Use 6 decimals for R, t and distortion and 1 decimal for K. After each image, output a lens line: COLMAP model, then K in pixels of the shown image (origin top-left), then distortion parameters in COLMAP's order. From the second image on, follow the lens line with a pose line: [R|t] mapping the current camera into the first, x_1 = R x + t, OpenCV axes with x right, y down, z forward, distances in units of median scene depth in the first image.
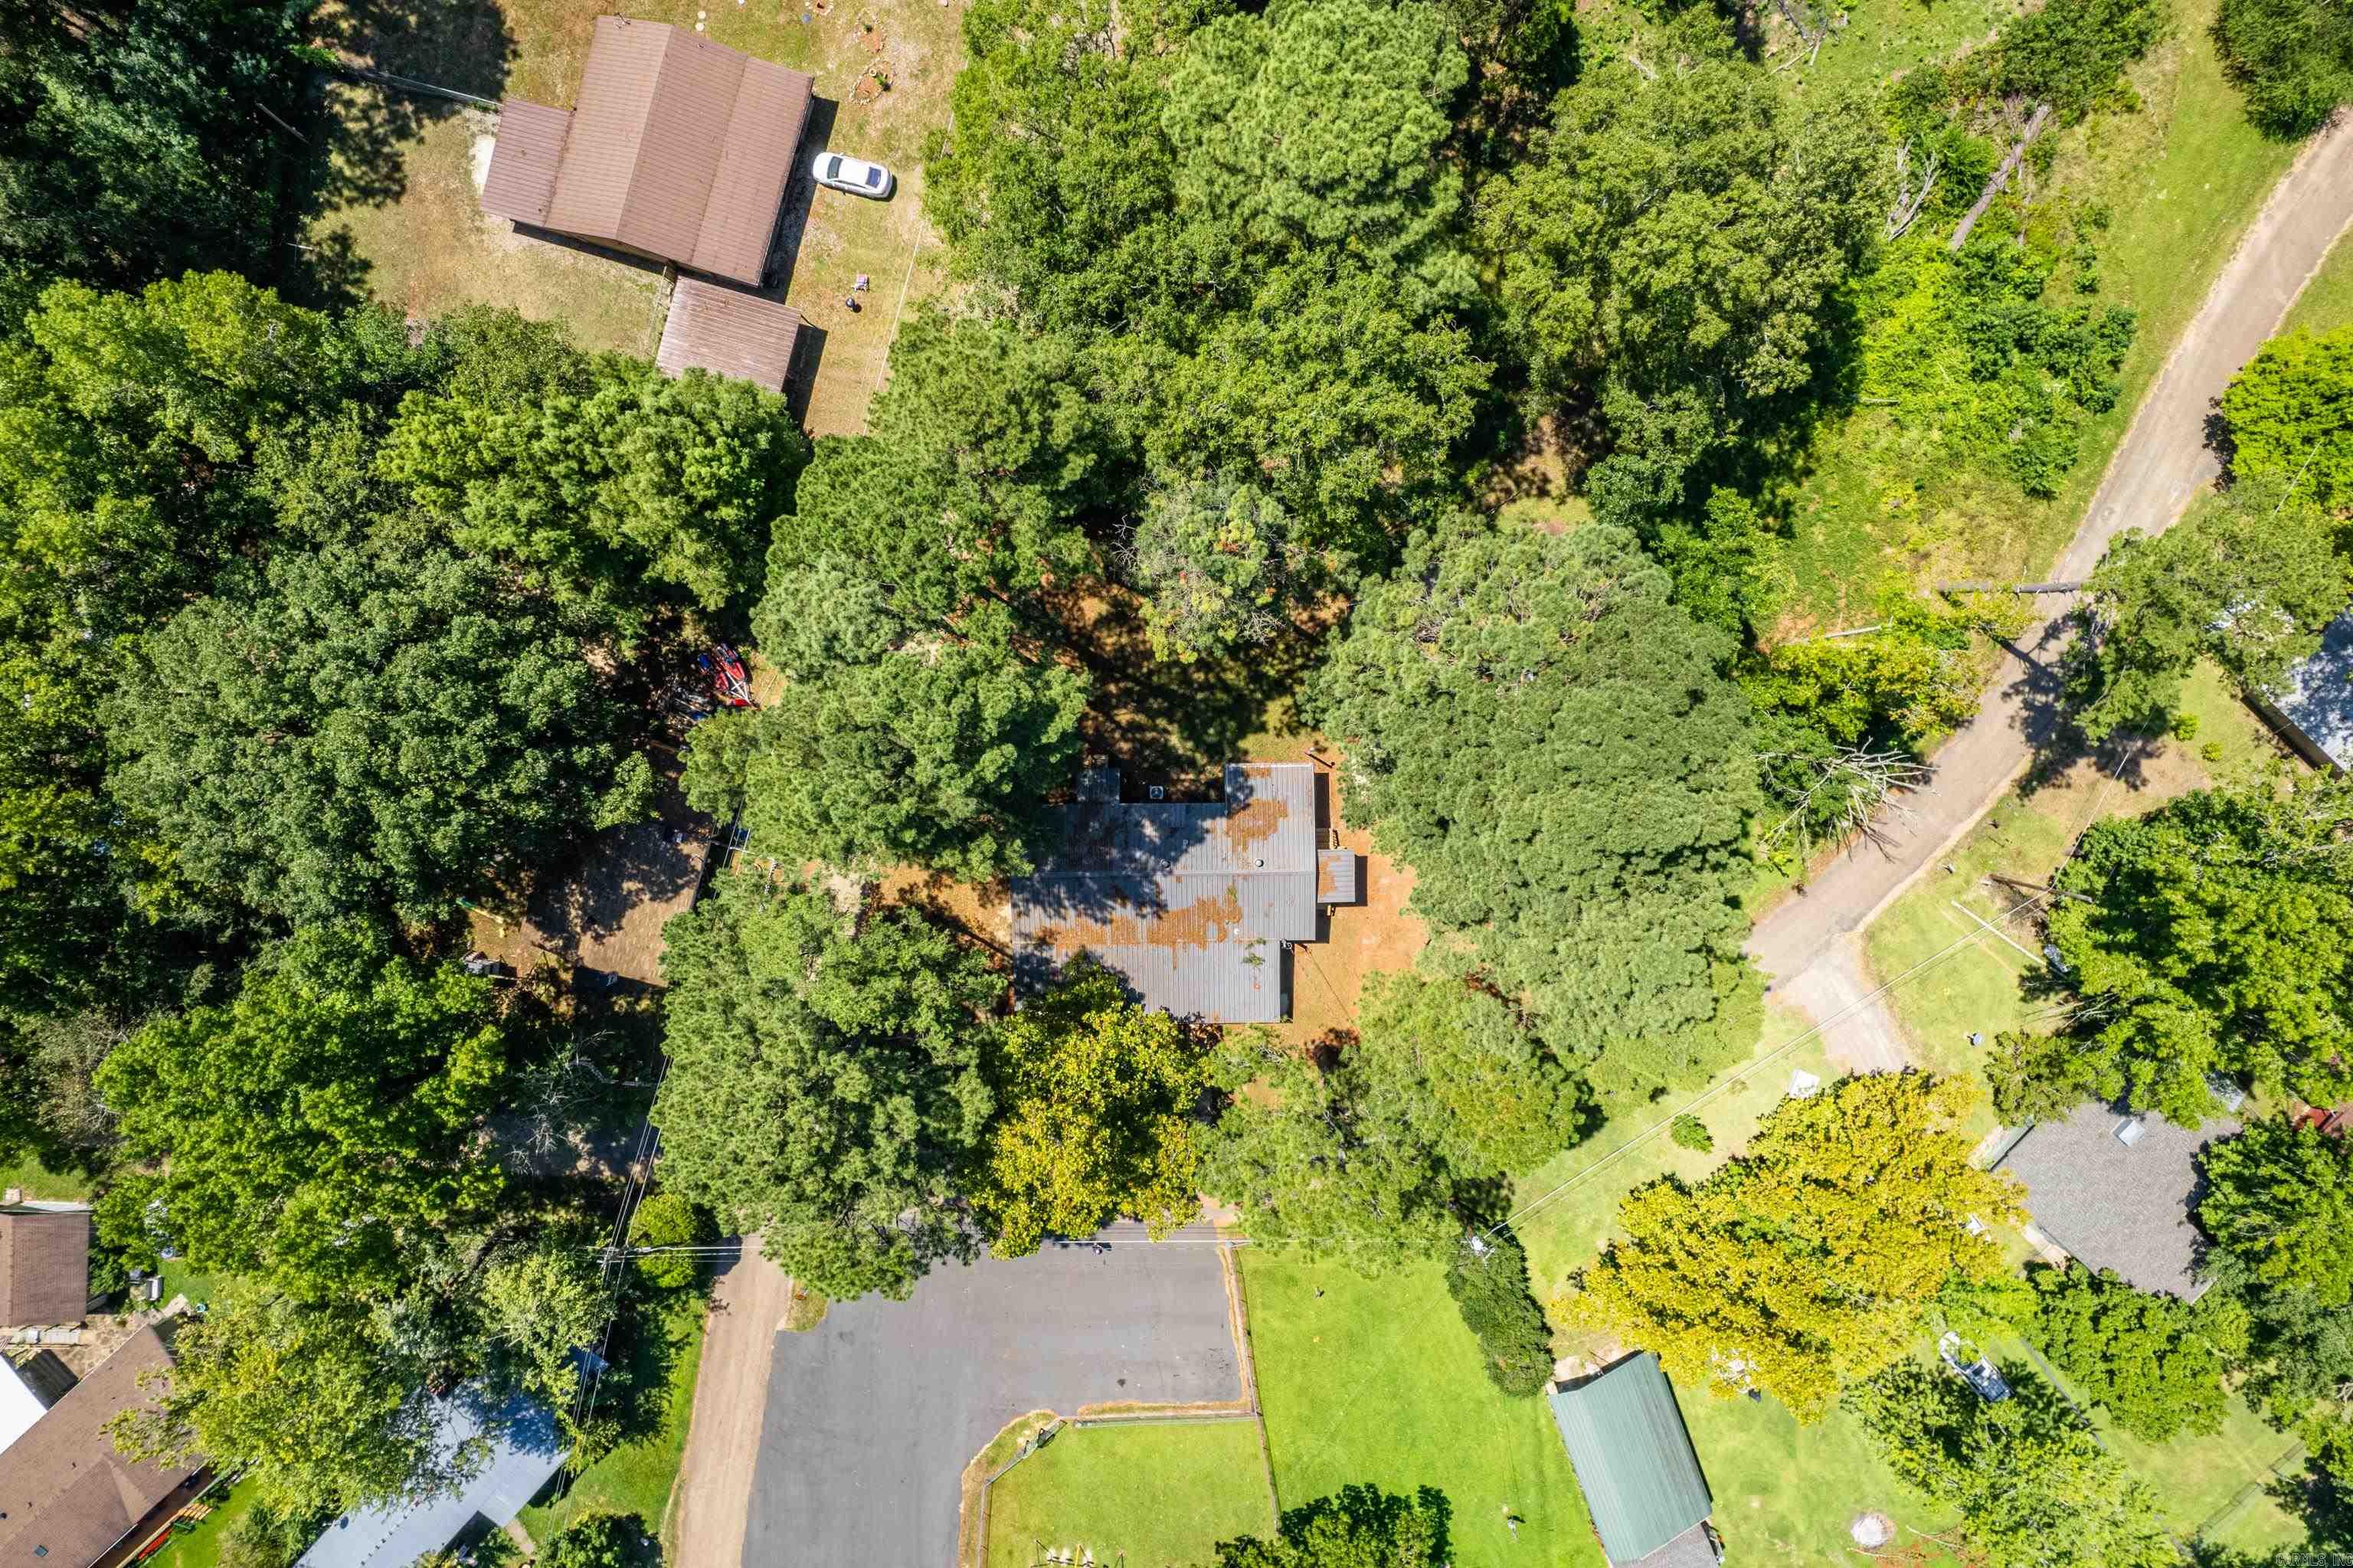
lens RADIAL K [[1496.4, 0, 1179.8], [0, 1496.4, 796.3], [0, 0, 1]] dist [-0.080369, 0.084049]
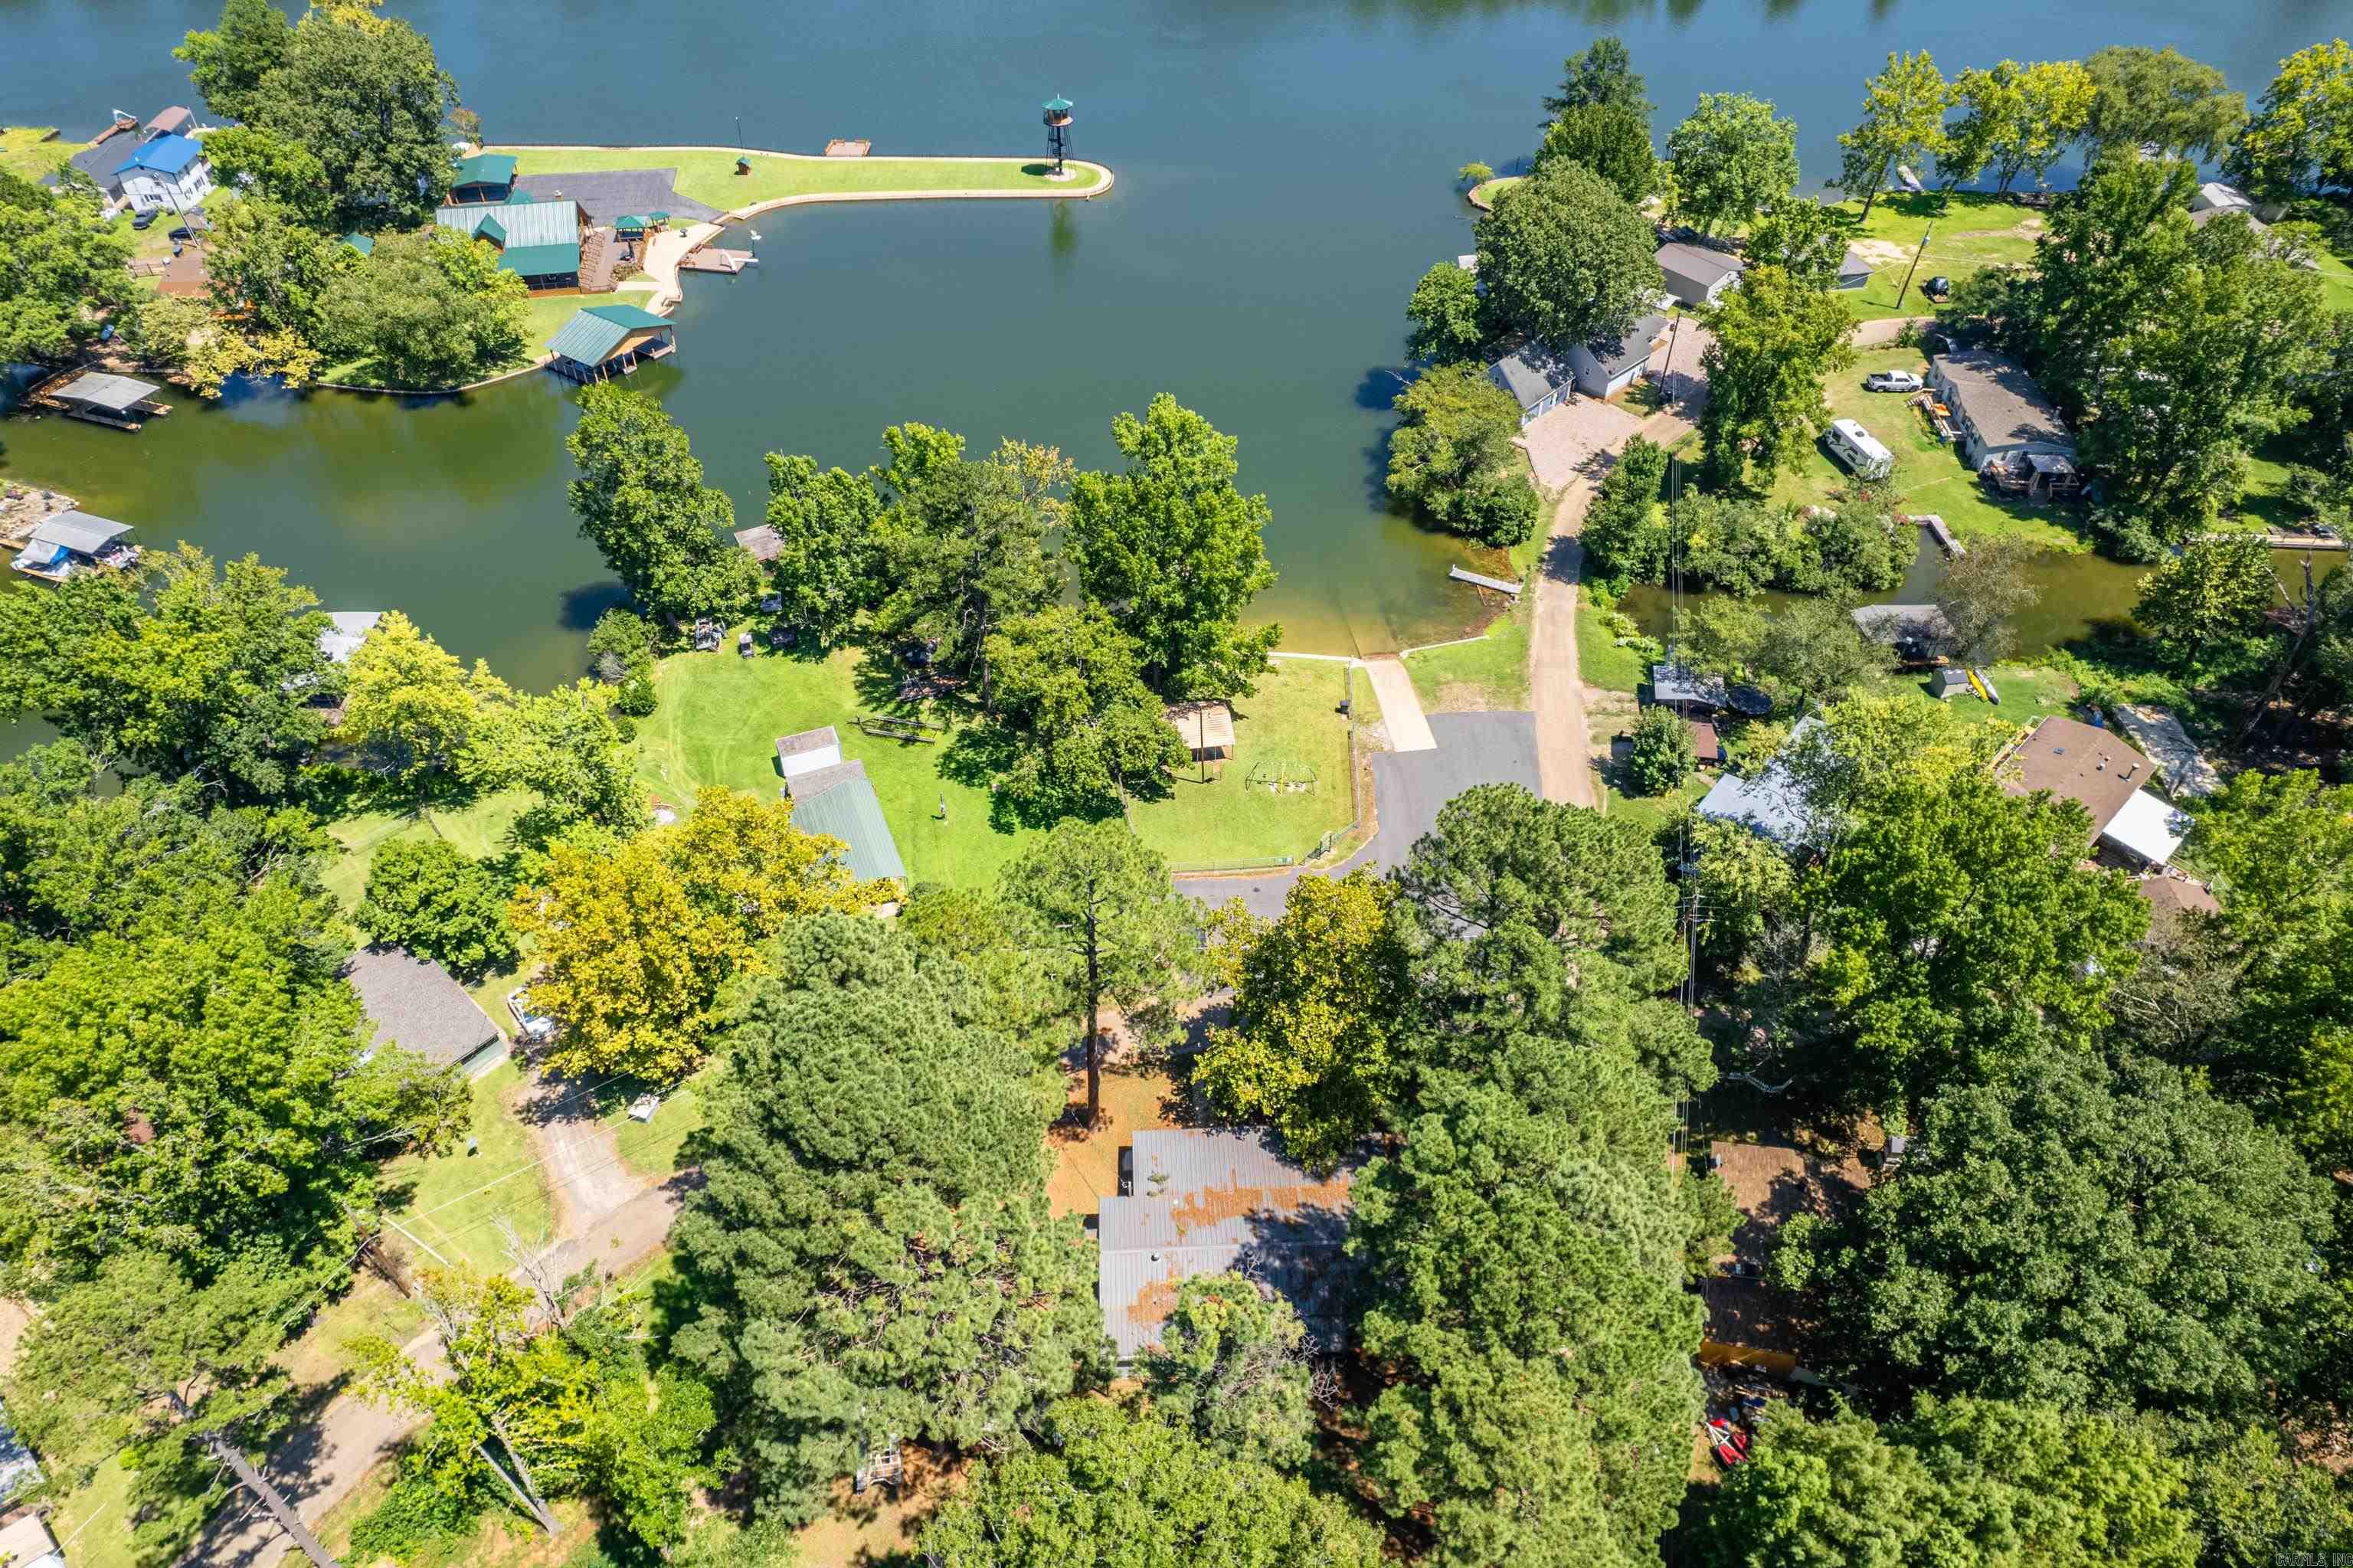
lens RADIAL K [[1496.4, 0, 1179.8], [0, 1496.4, 796.3], [0, 0, 1]] dist [-0.080369, 0.084049]
pose [[-0.999466, 0.028322, -0.016297, 0.042476], [-0.031724, -0.721504, 0.691683, -0.404626], [0.007832, 0.691831, 0.722017, 0.064199]]
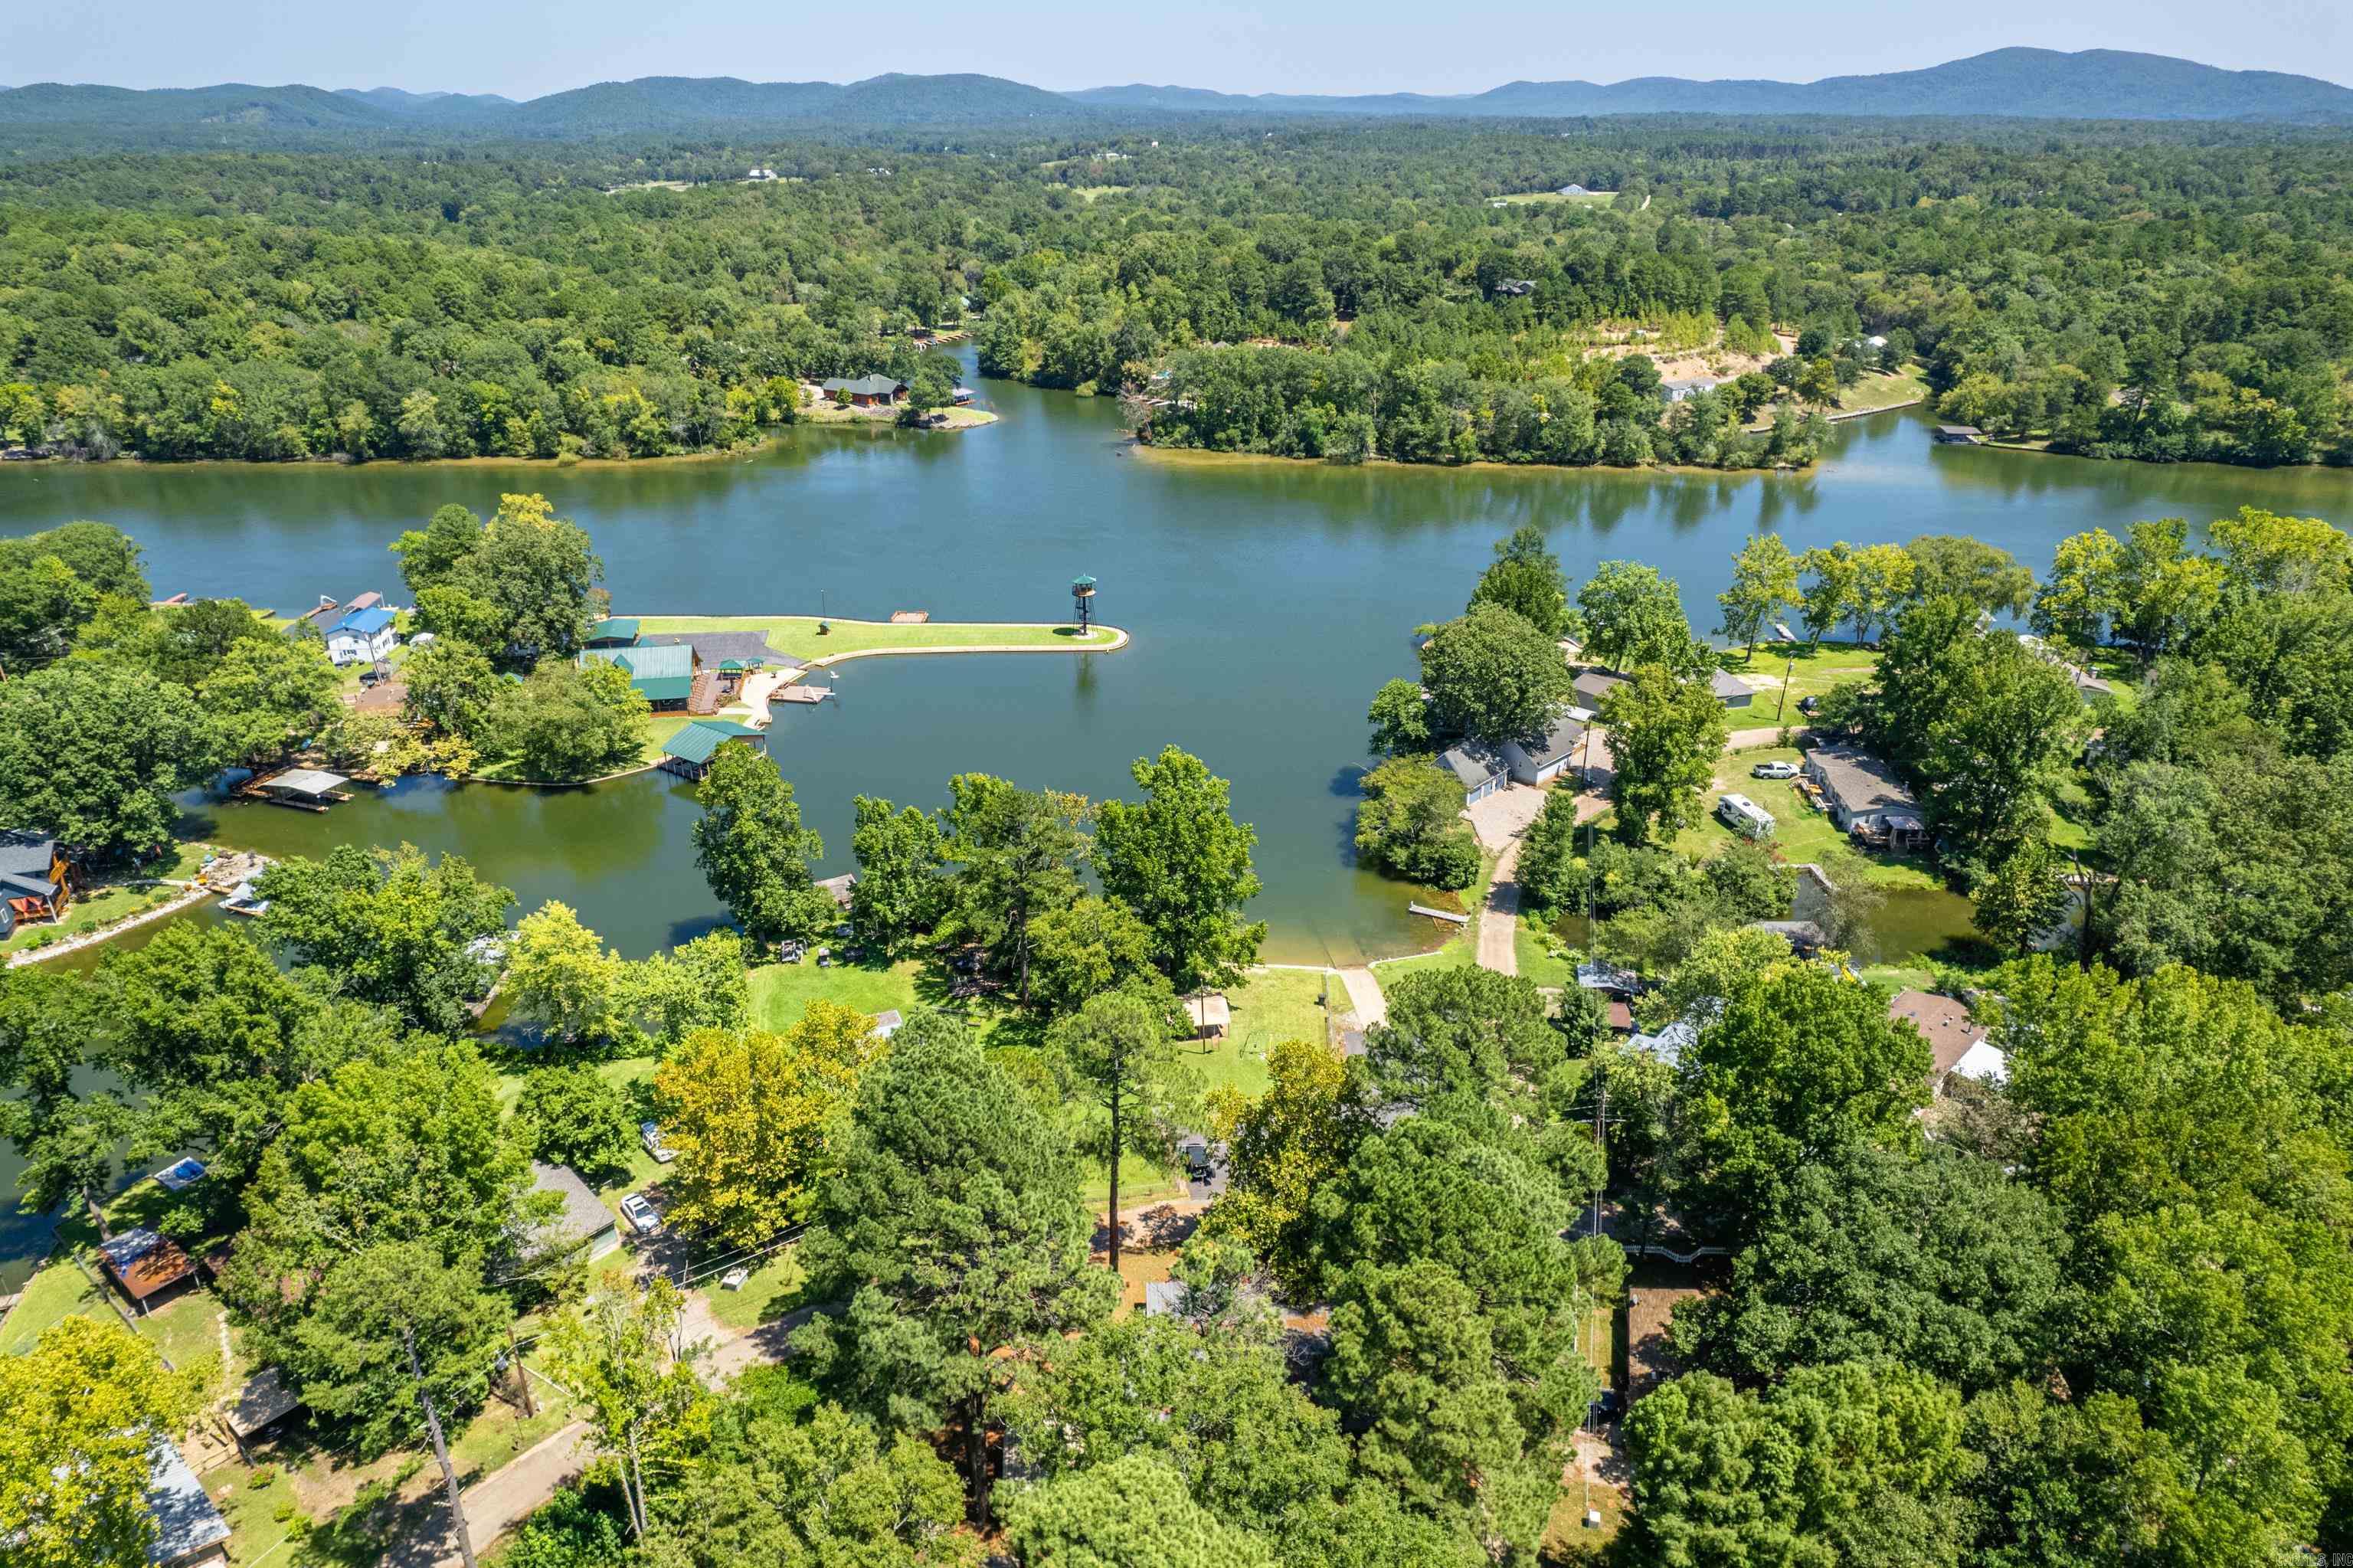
lens RADIAL K [[1496.4, 0, 1179.8], [0, 1496.4, 796.3], [0, 0, 1]] dist [-0.080369, 0.084049]
pose [[-0.999433, 0.026027, -0.021372, 0.053290], [-0.030868, -0.454166, 0.890382, -0.791186], [0.013468, 0.890537, 0.454712, 0.046827]]
